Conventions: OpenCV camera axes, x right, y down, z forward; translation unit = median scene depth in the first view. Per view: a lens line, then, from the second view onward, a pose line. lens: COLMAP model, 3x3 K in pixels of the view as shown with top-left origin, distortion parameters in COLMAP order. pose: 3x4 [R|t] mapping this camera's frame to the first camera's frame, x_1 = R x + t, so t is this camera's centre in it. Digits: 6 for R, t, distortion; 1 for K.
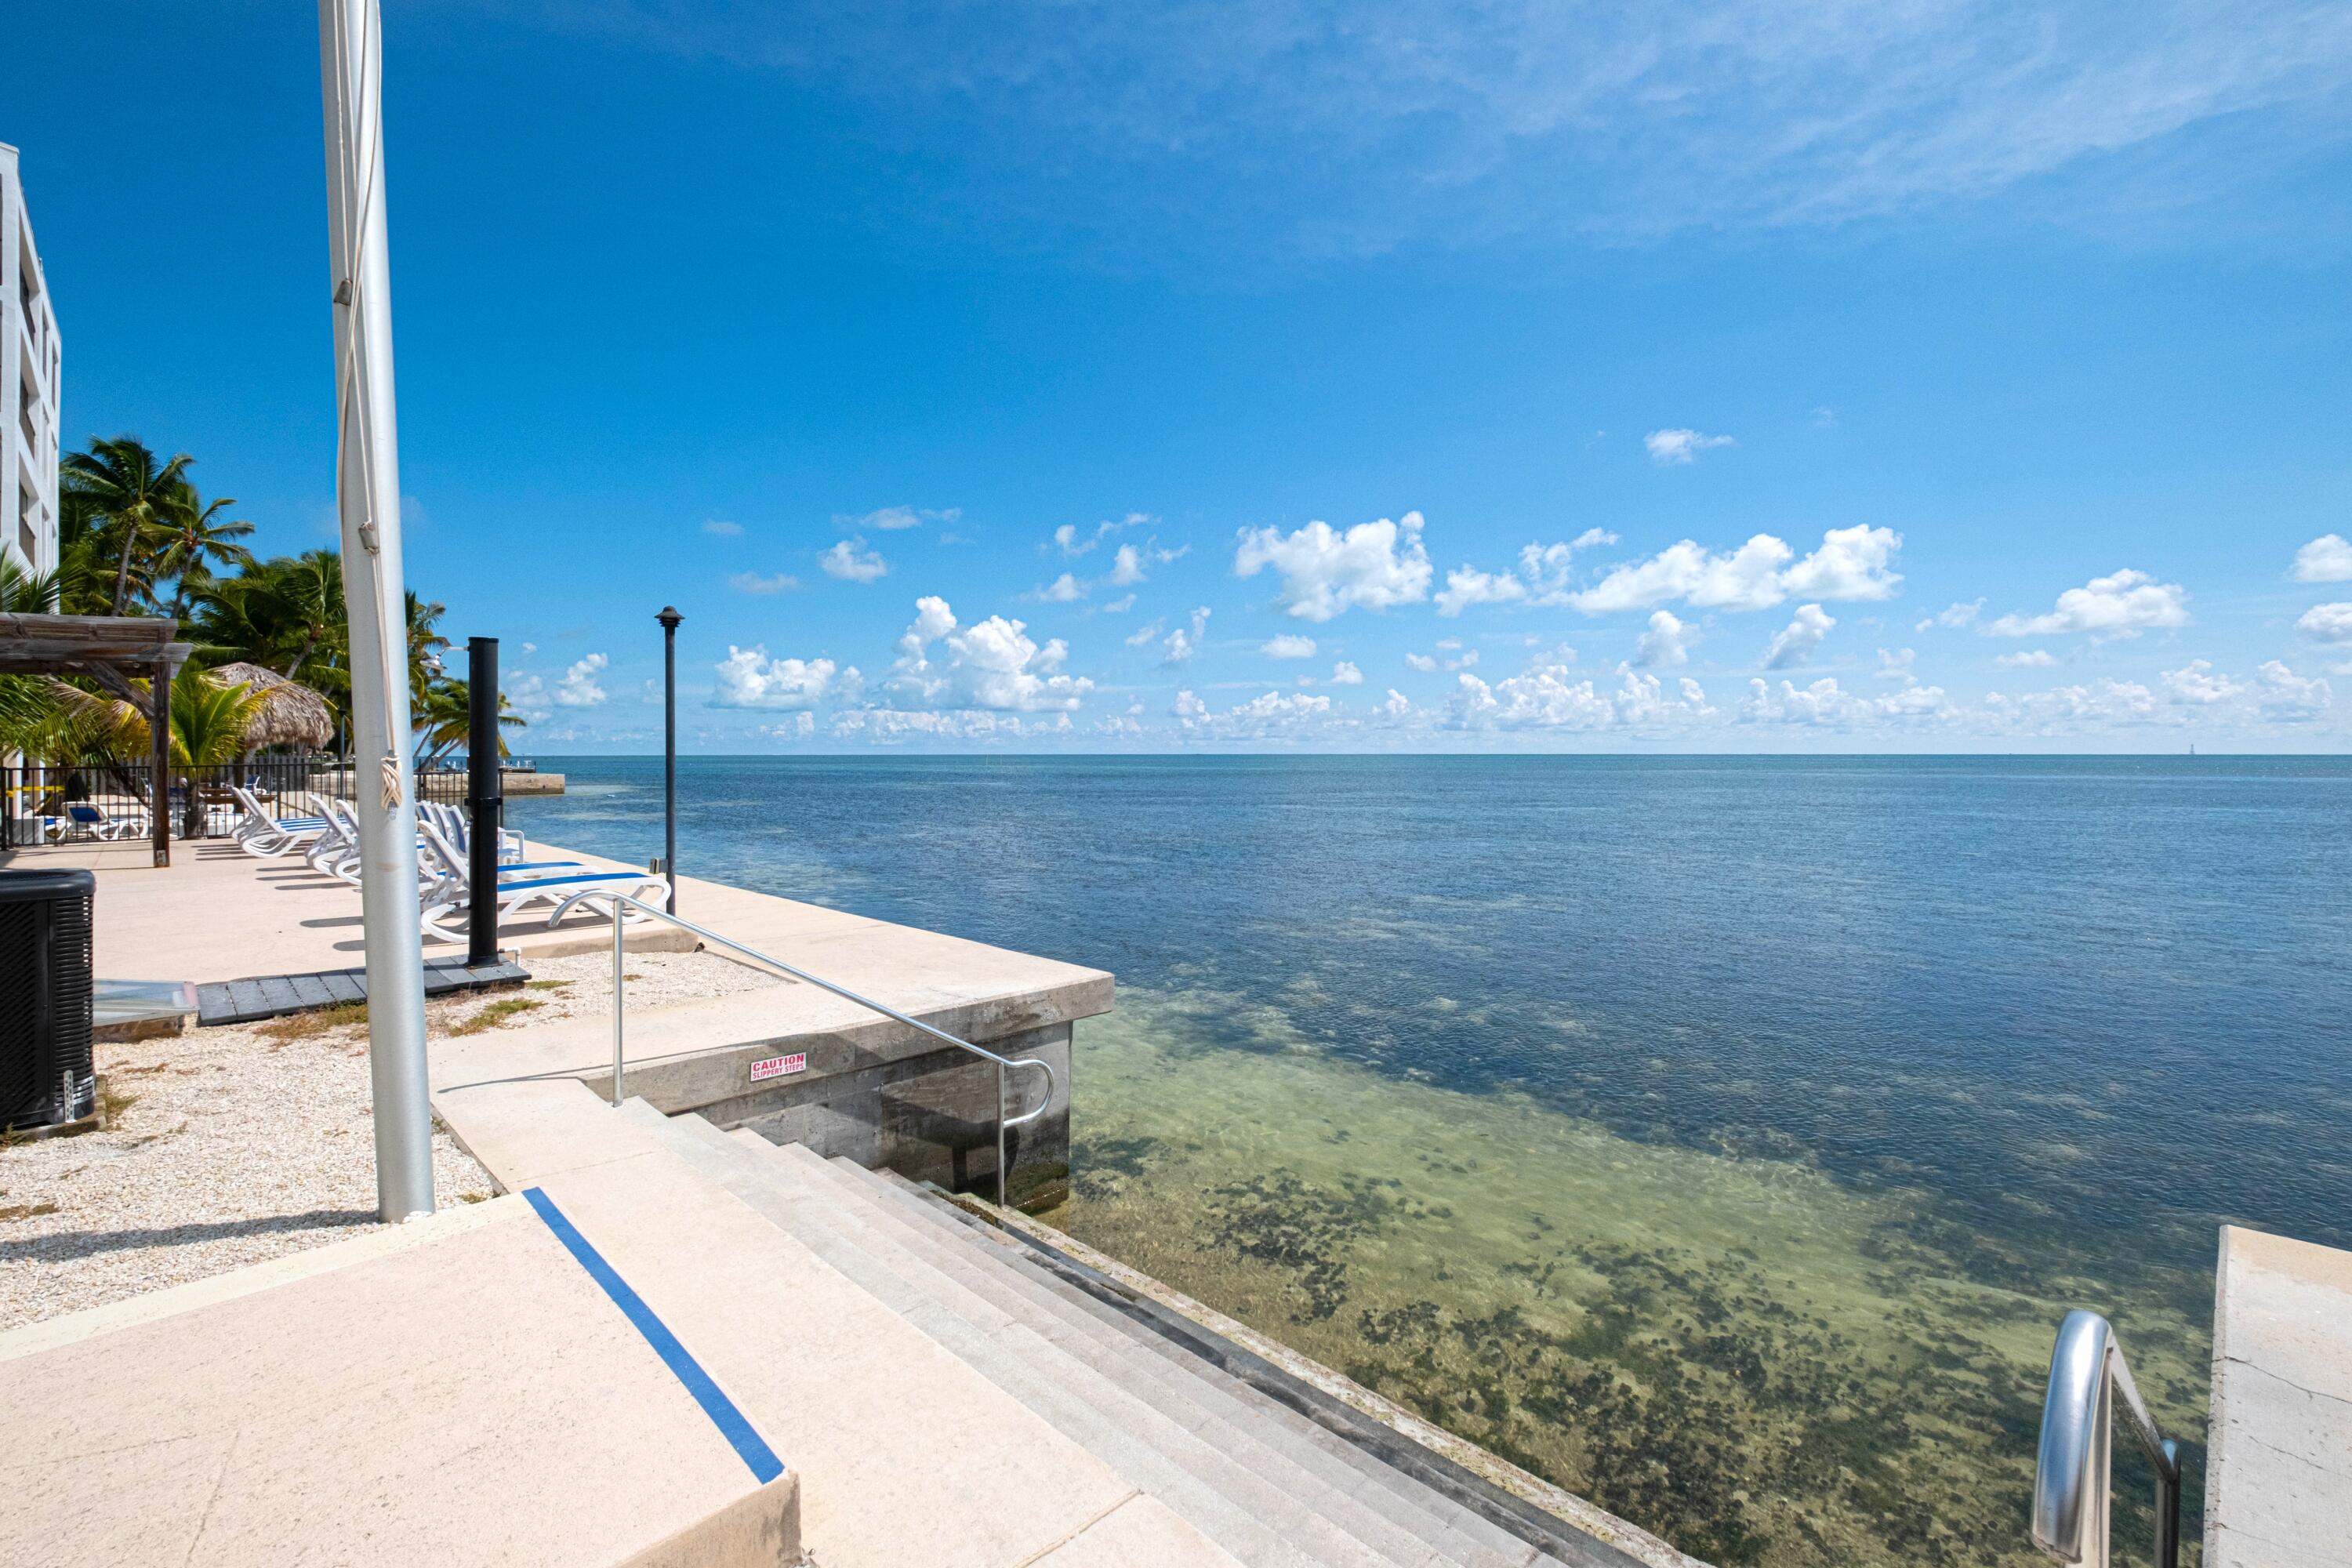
lens RADIAL K [[1003.6, 0, 1176.0], [0, 1003.6, 784.0], [0, 0, 1]] dist [0.001565, 0.000071]
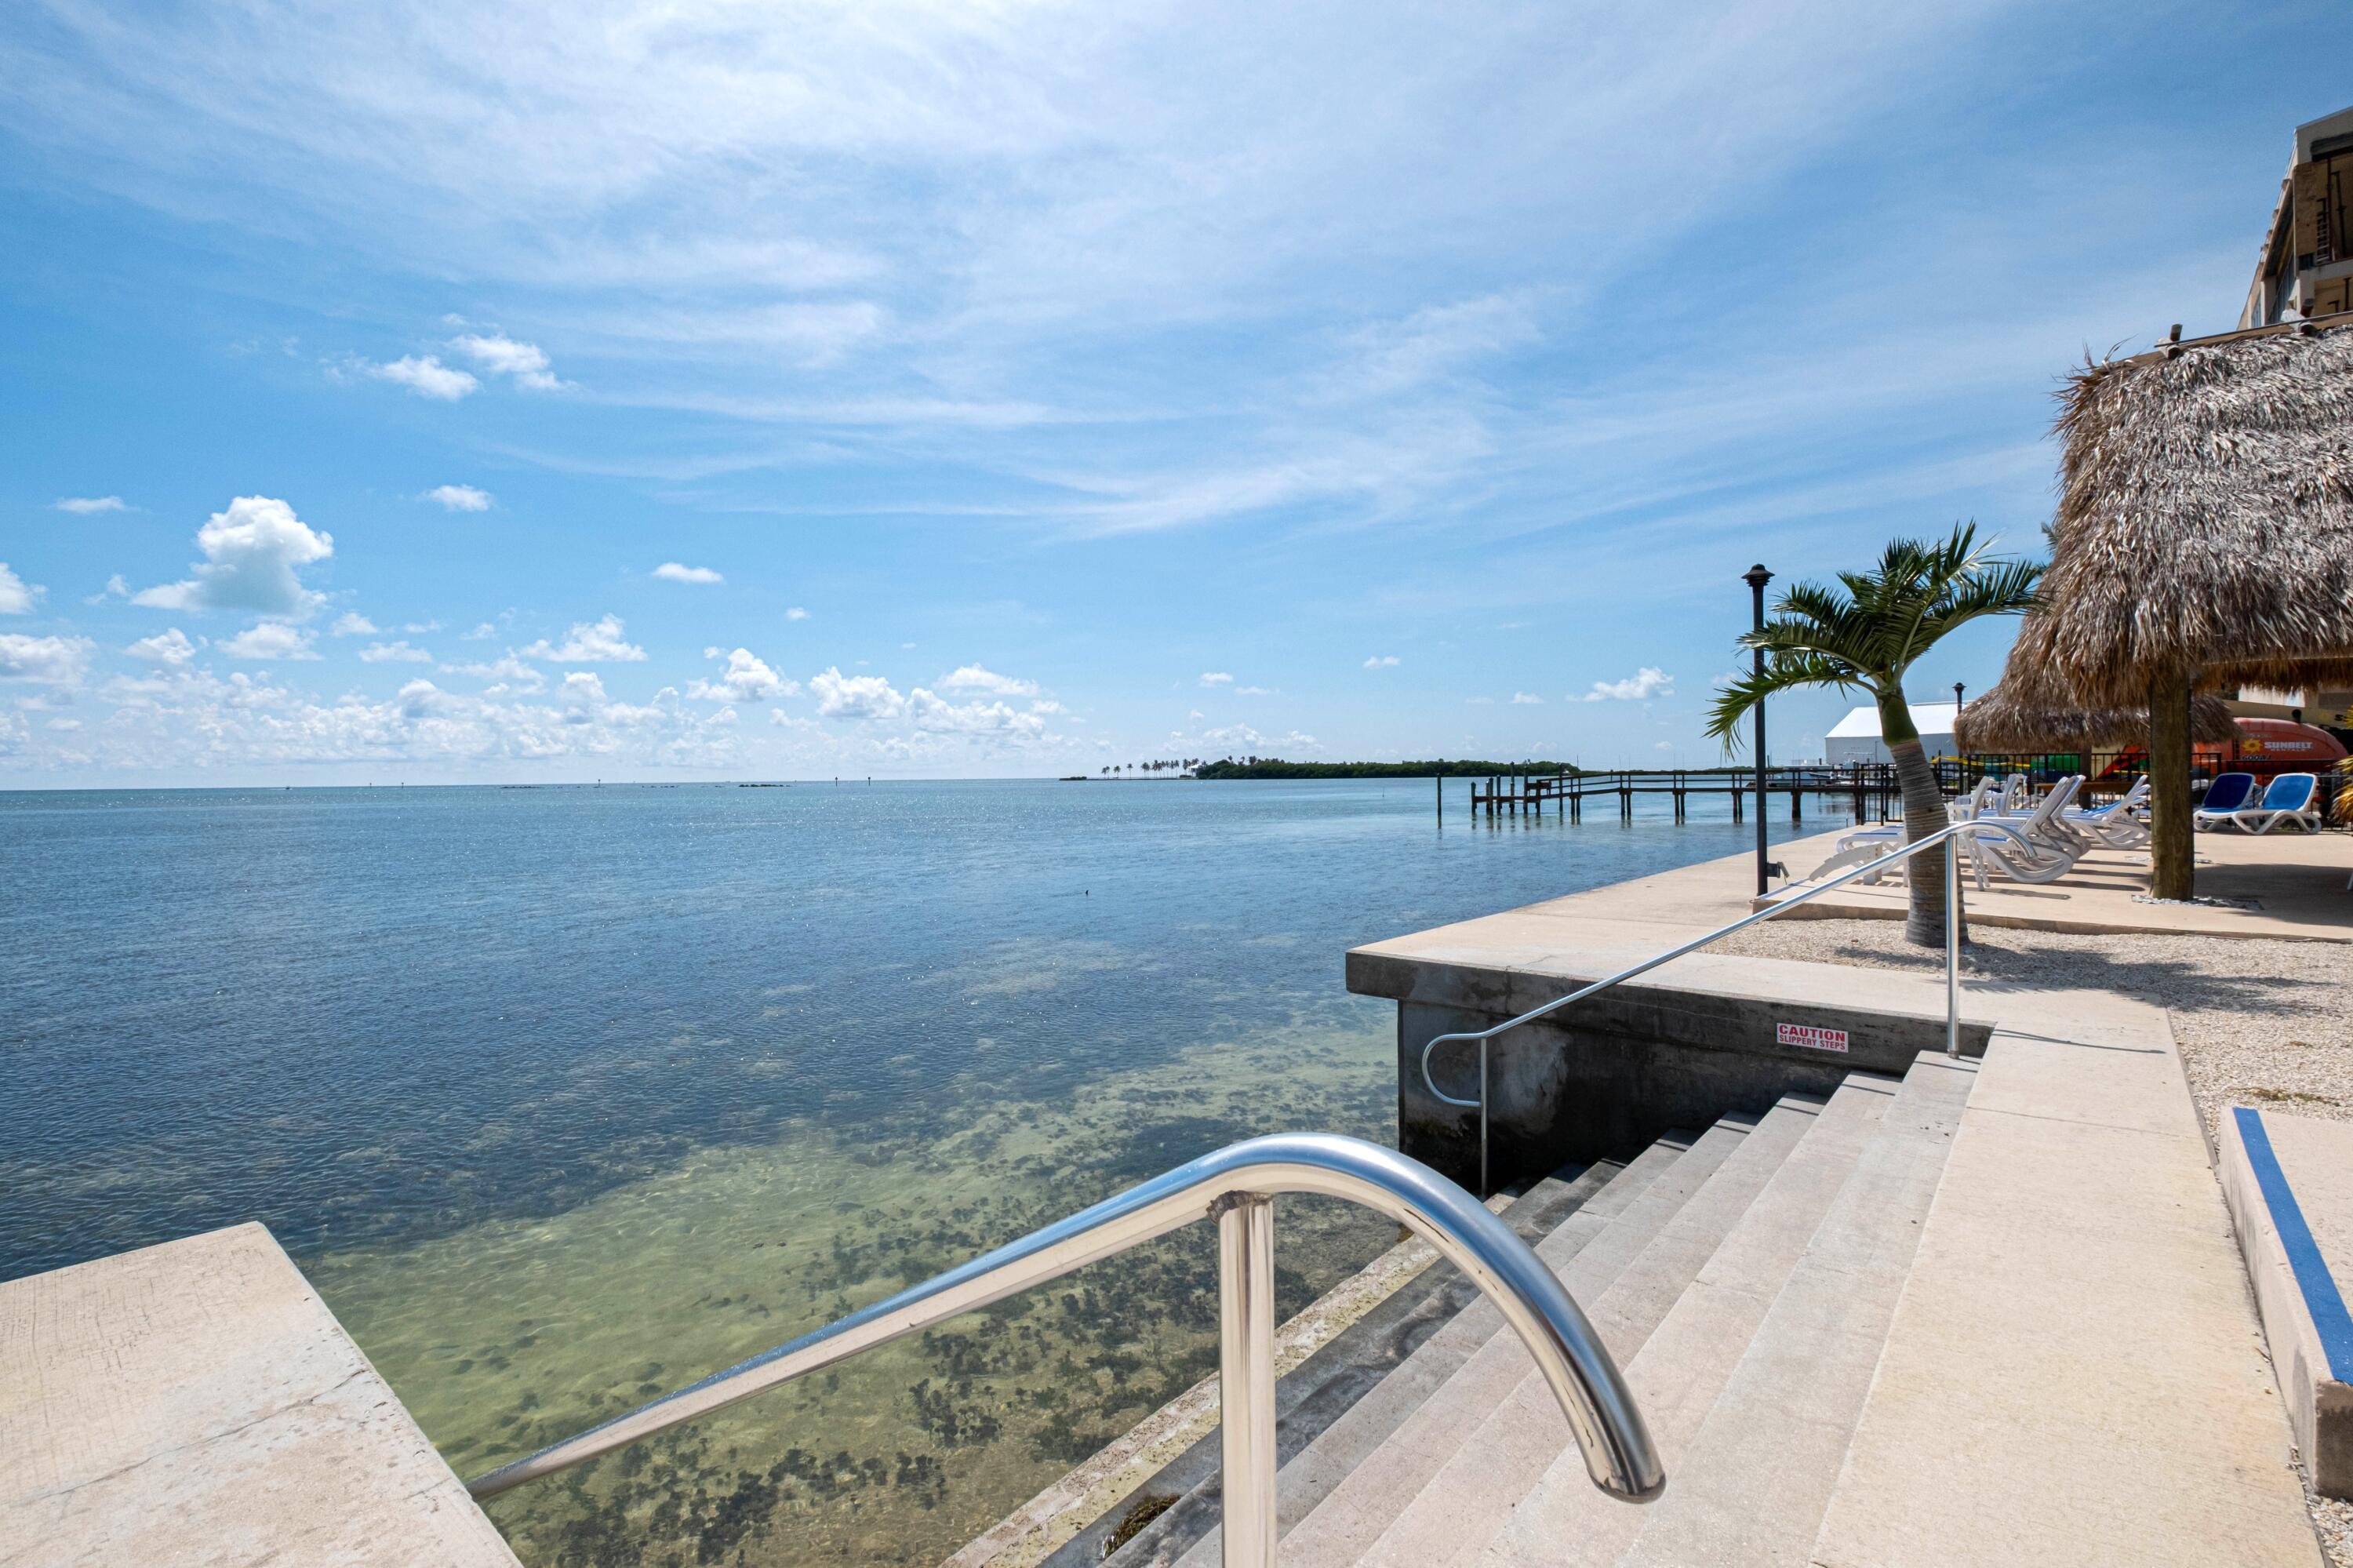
lens RADIAL K [[1004.1, 0, 1176.5], [0, 1004.1, 784.0], [0, 0, 1]] dist [0.001565, 0.000071]
pose [[-0.081375, -0.006490, 0.996662, -0.529045], [0.032275, 0.999437, 0.009143, 0.030258], [-0.996161, 0.032911, -0.081120, 0.785290]]
